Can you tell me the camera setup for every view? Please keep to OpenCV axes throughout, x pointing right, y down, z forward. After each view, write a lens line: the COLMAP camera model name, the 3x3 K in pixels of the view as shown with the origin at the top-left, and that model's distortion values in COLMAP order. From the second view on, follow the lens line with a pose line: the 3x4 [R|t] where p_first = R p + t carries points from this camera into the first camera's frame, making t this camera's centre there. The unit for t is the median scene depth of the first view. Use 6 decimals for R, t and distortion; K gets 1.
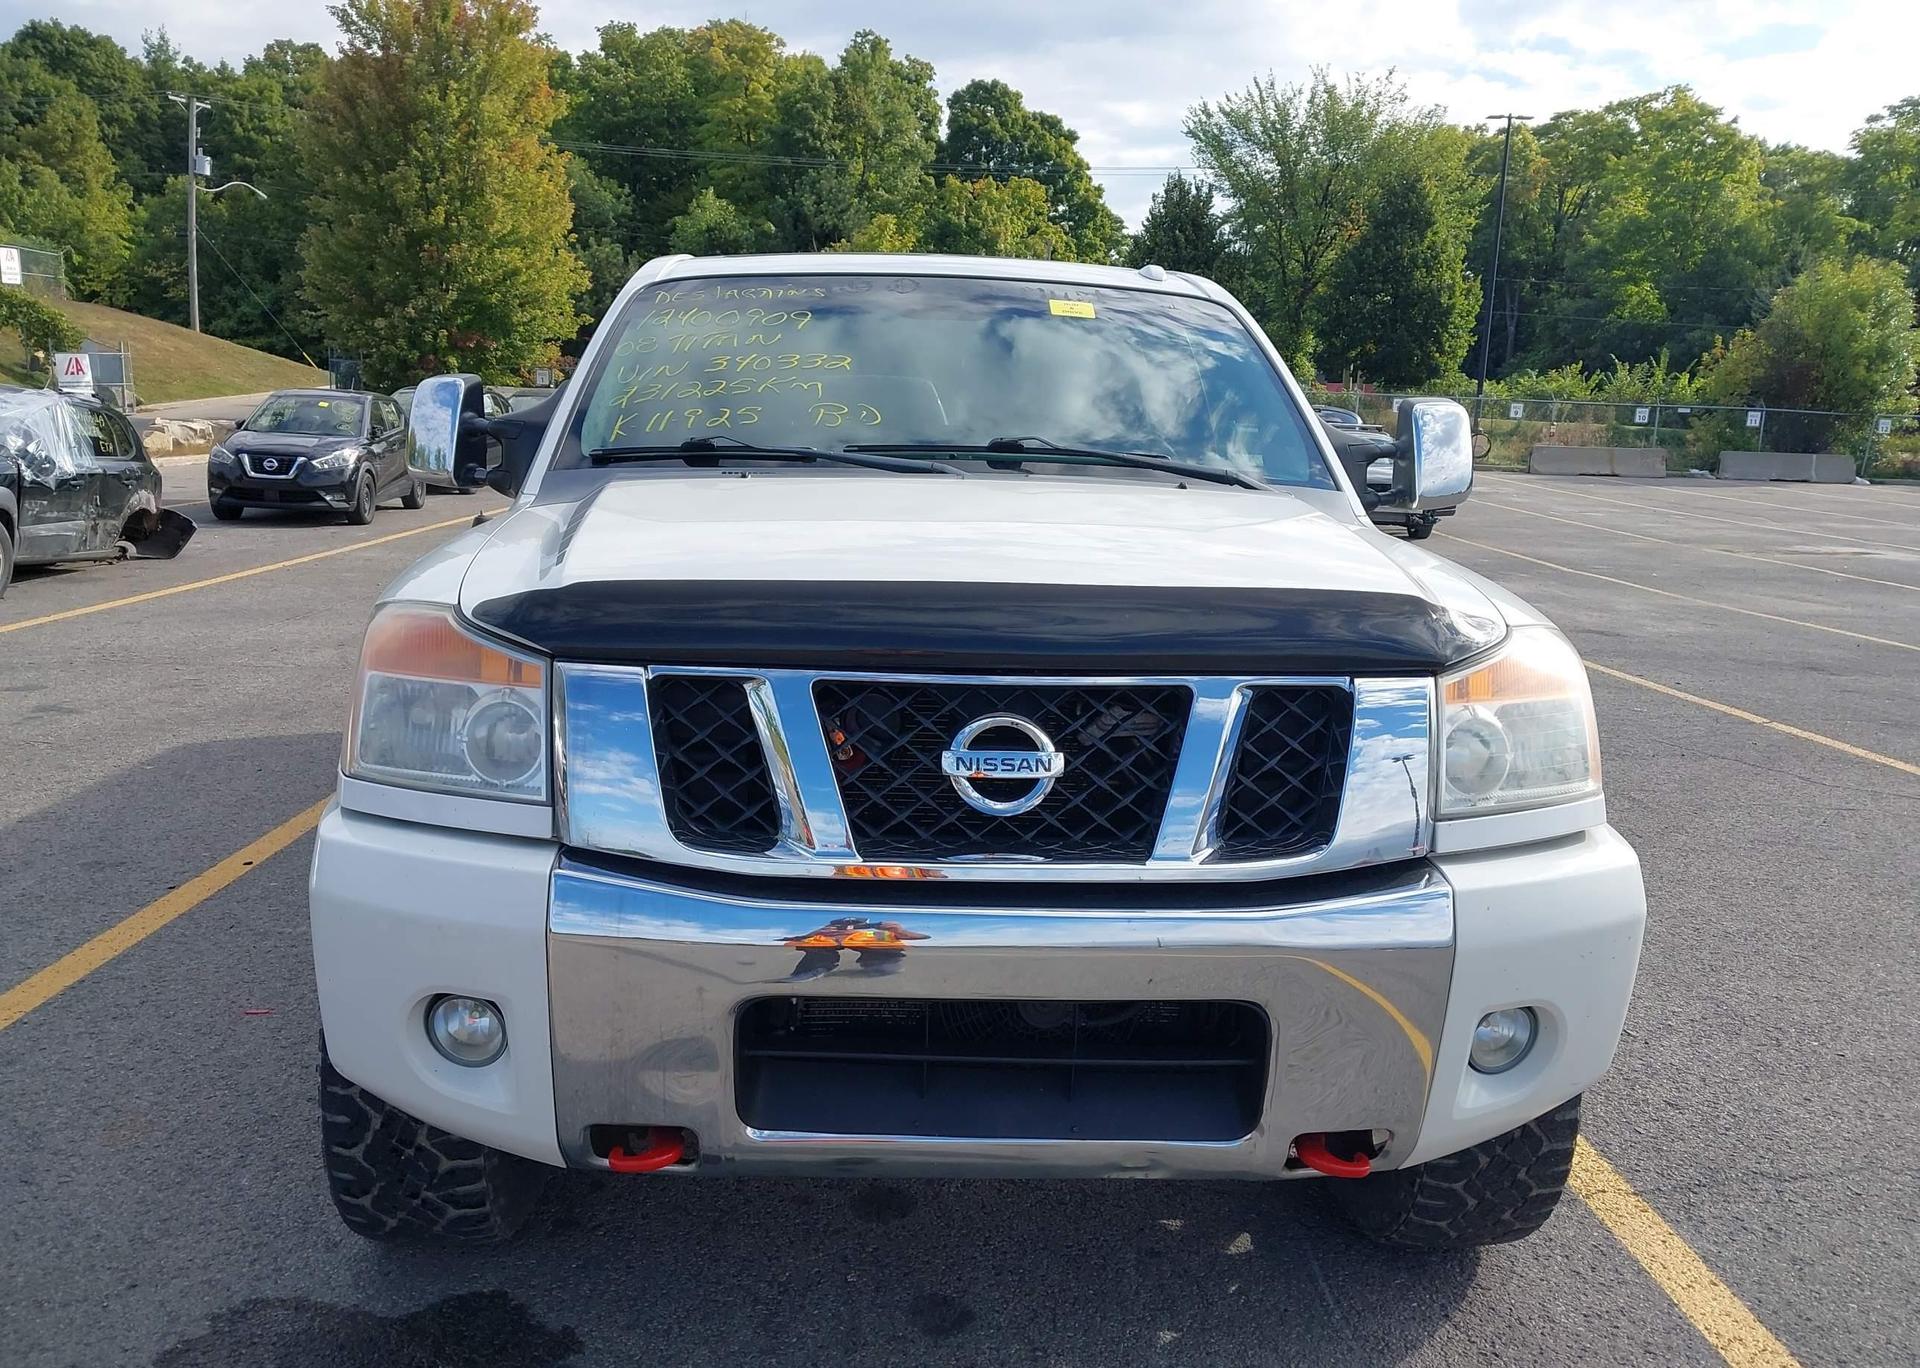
lens RADIAL K [[1561.6, 0, 937.6], [0, 1561.6, 678.4], [0, 0, 1]] dist [0.018911, 0.006539]
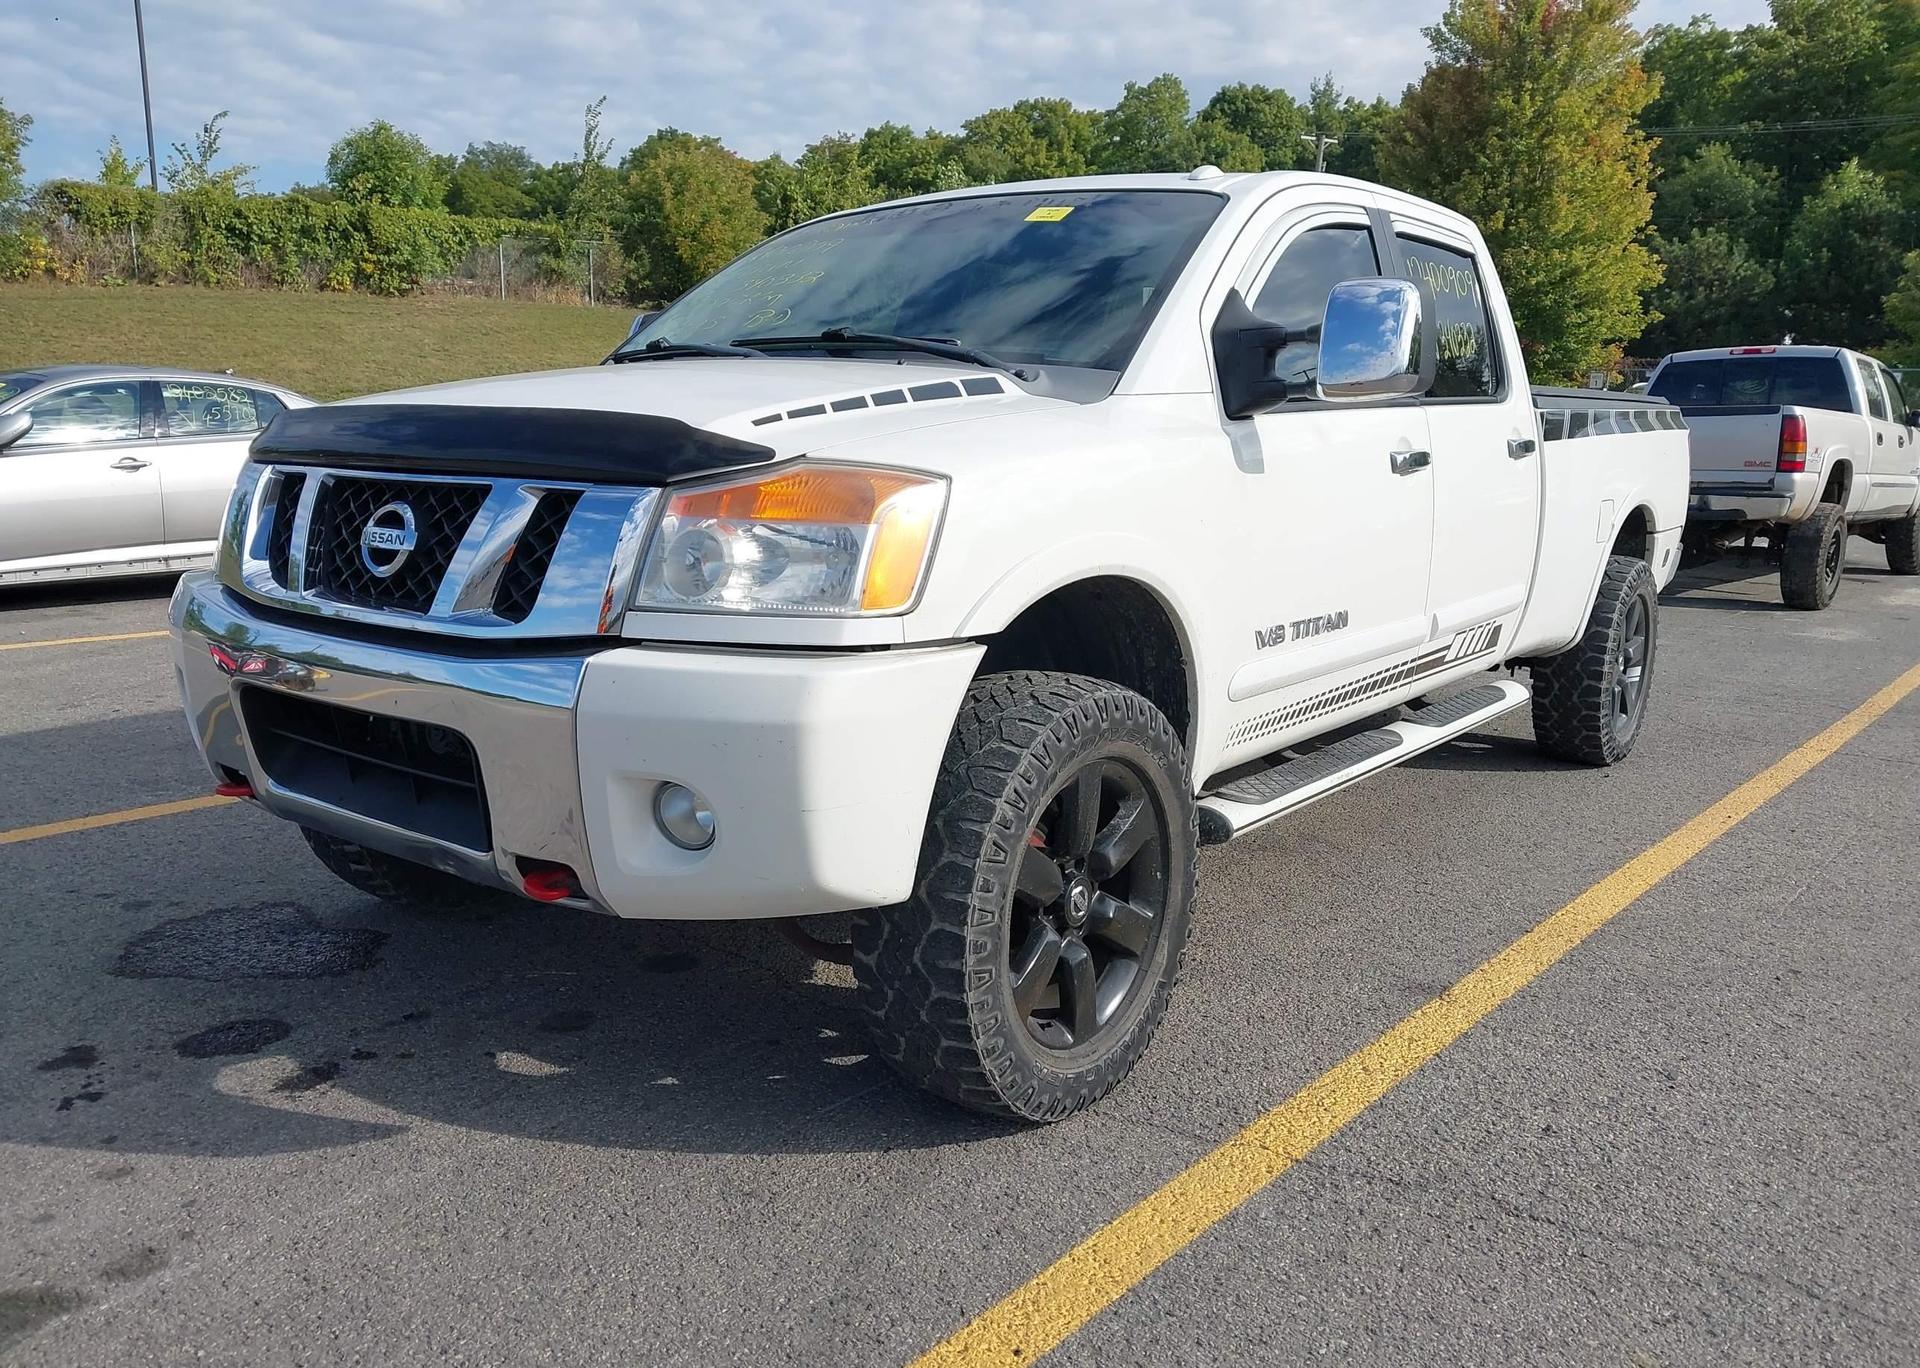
lens RADIAL K [[1563.0, 0, 925.8], [0, 1563.0, 682.7], [0, 0, 1]] dist [0.041719, -0.038916]
pose [[0.756570, 0.099621, -0.646280, 0.066586], [-0.105936, 0.993944, 0.029197, 0.004689], [0.645275, 0.046374, 0.762542, 0.014348]]
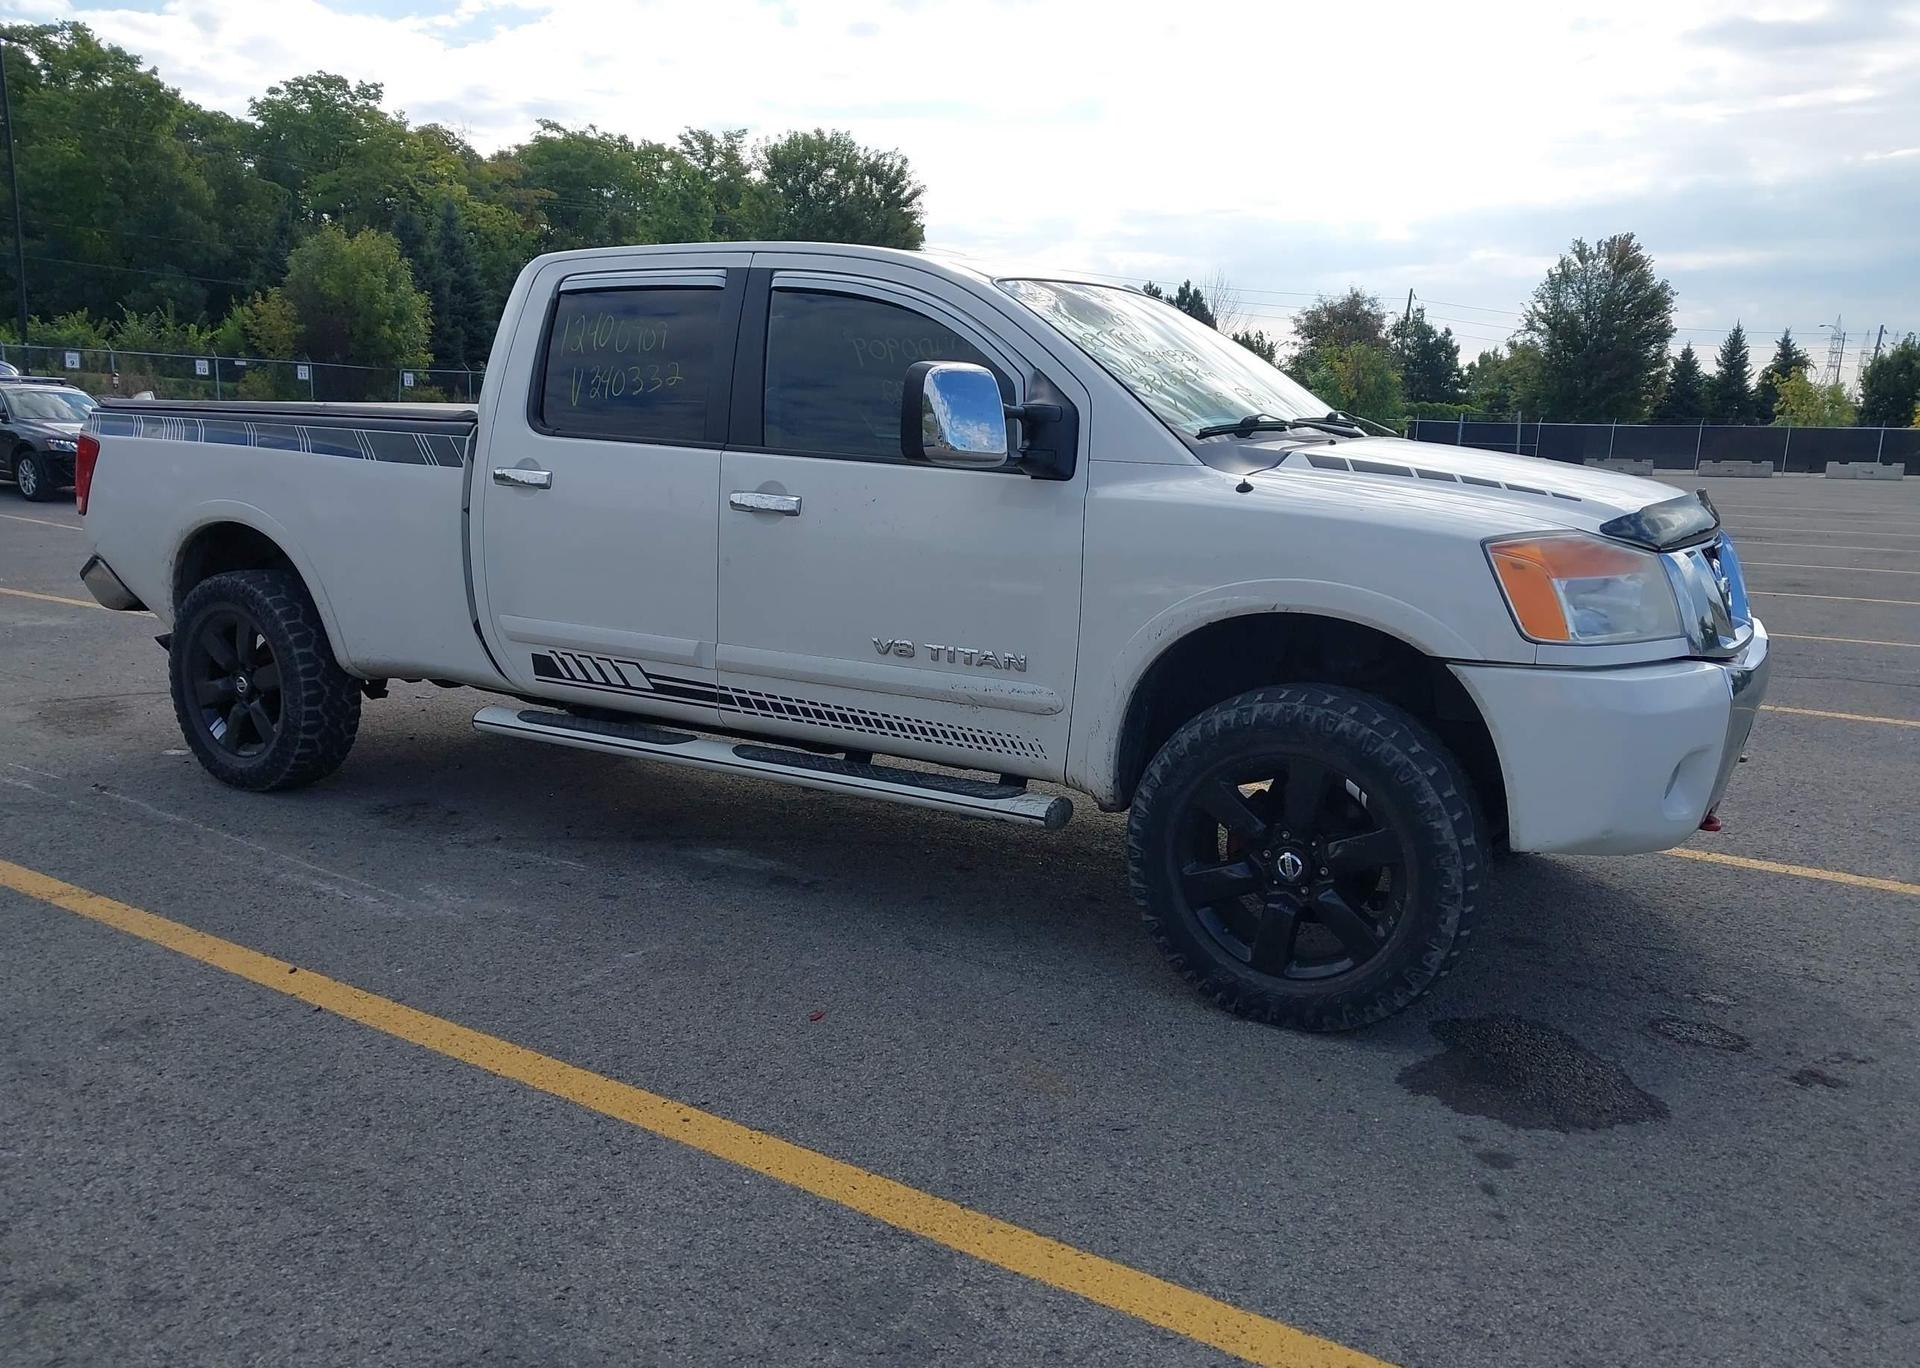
lens RADIAL K [[1561.6, 0, 937.6], [0, 1561.6, 678.4], [0, 0, 1]] dist [0.018911, 0.006539]
pose [[0.573243, -0.155868, 0.804424, -0.099511], [0.130456, 0.986579, 0.098198, -0.006275], [-0.808934, 0.048651, 0.585883, 0.029744]]
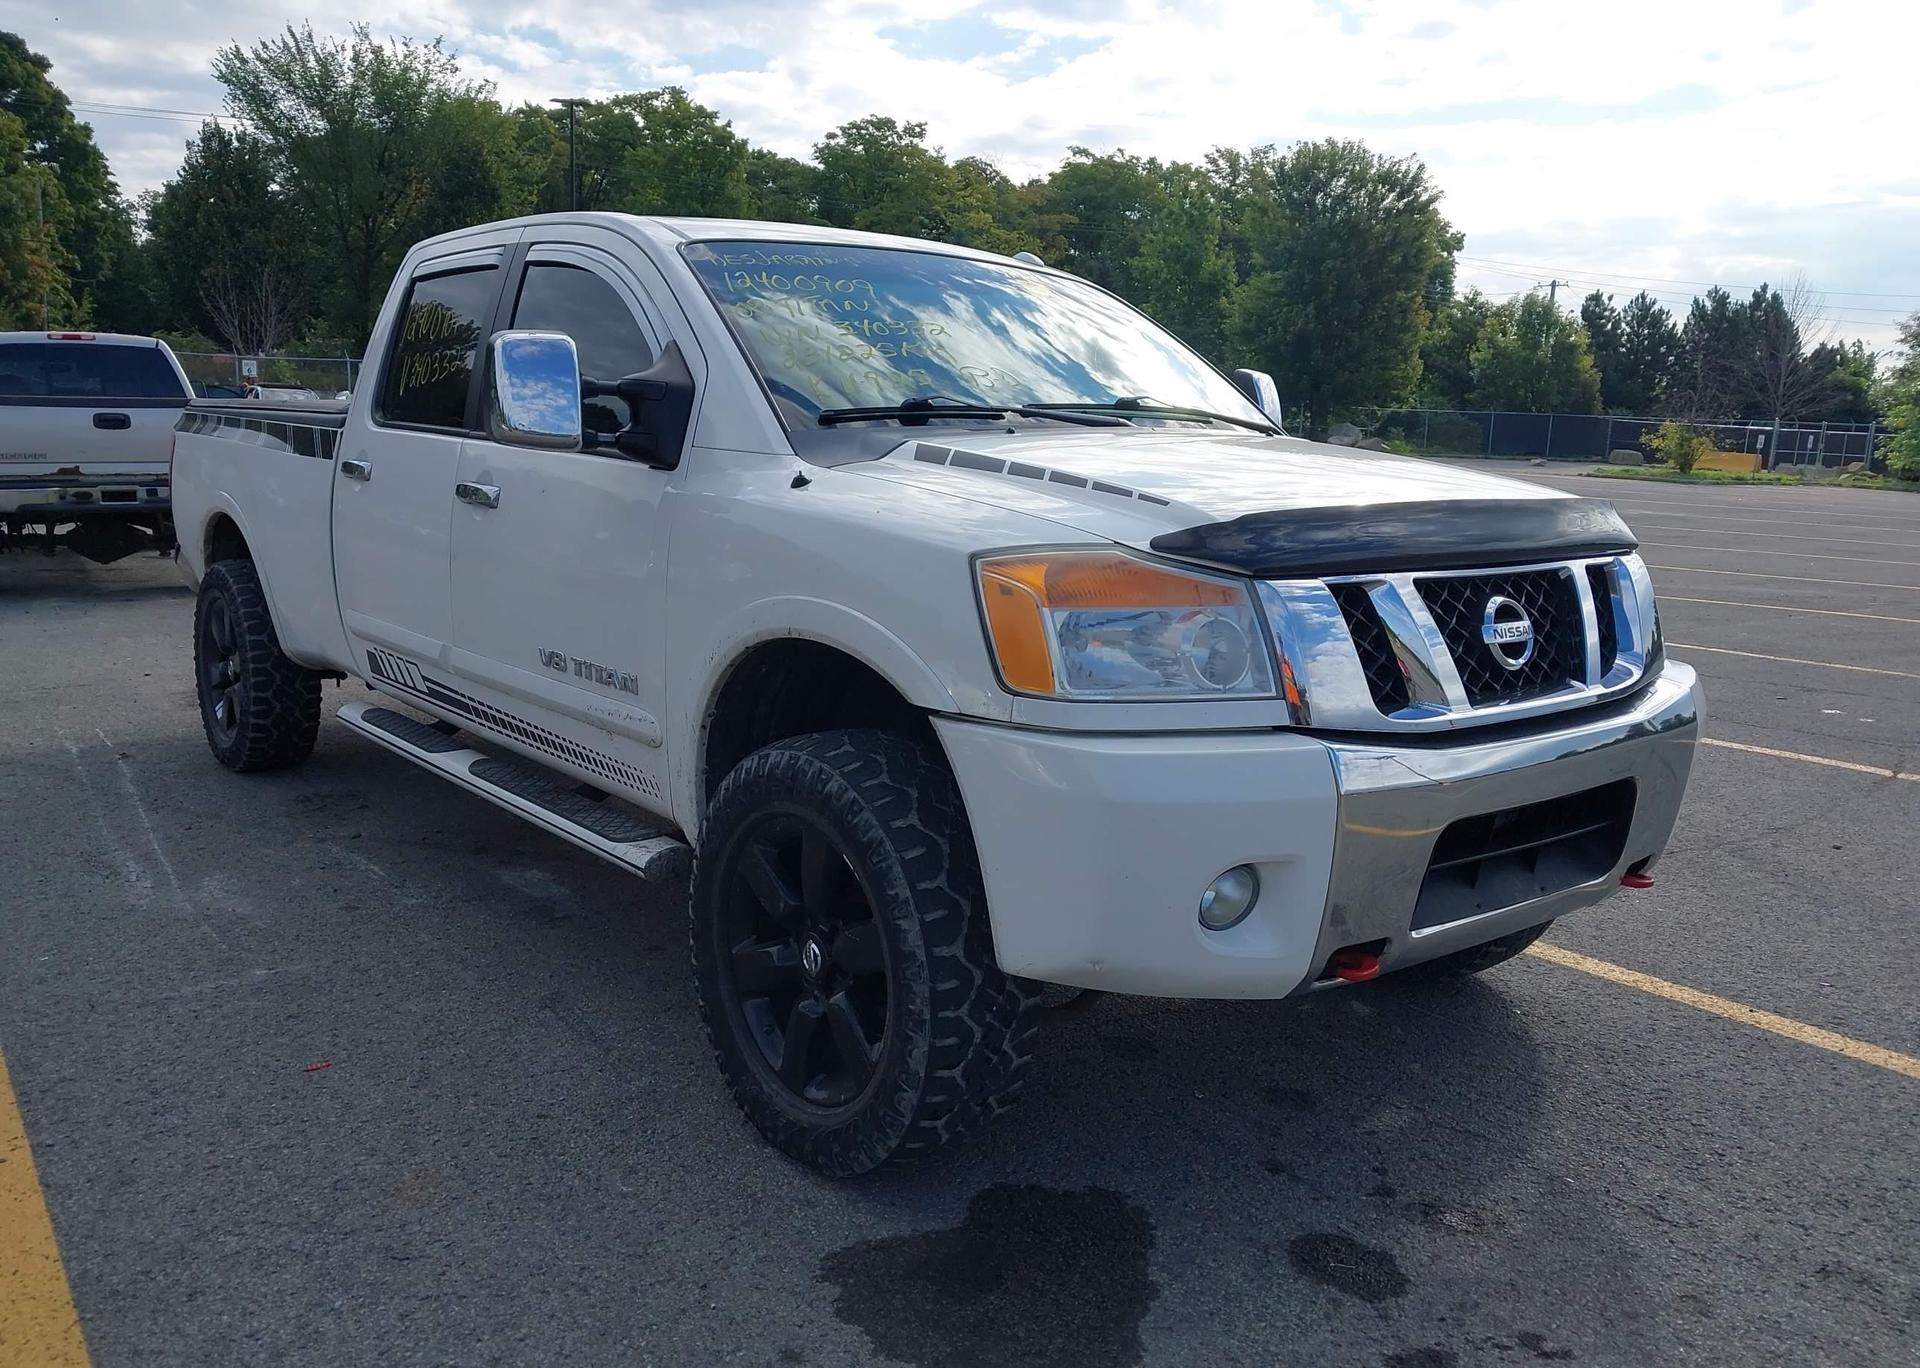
lens RADIAL K [[1561.6, 0, 937.6], [0, 1561.6, 678.4], [0, 0, 1]] dist [0.018911, 0.006539]
pose [[0.816172, -0.104649, 0.568253, -0.059944], [0.095119, 0.994379, 0.046507, -0.000755], [-0.569926, 0.016094, 0.821538, 0.008461]]
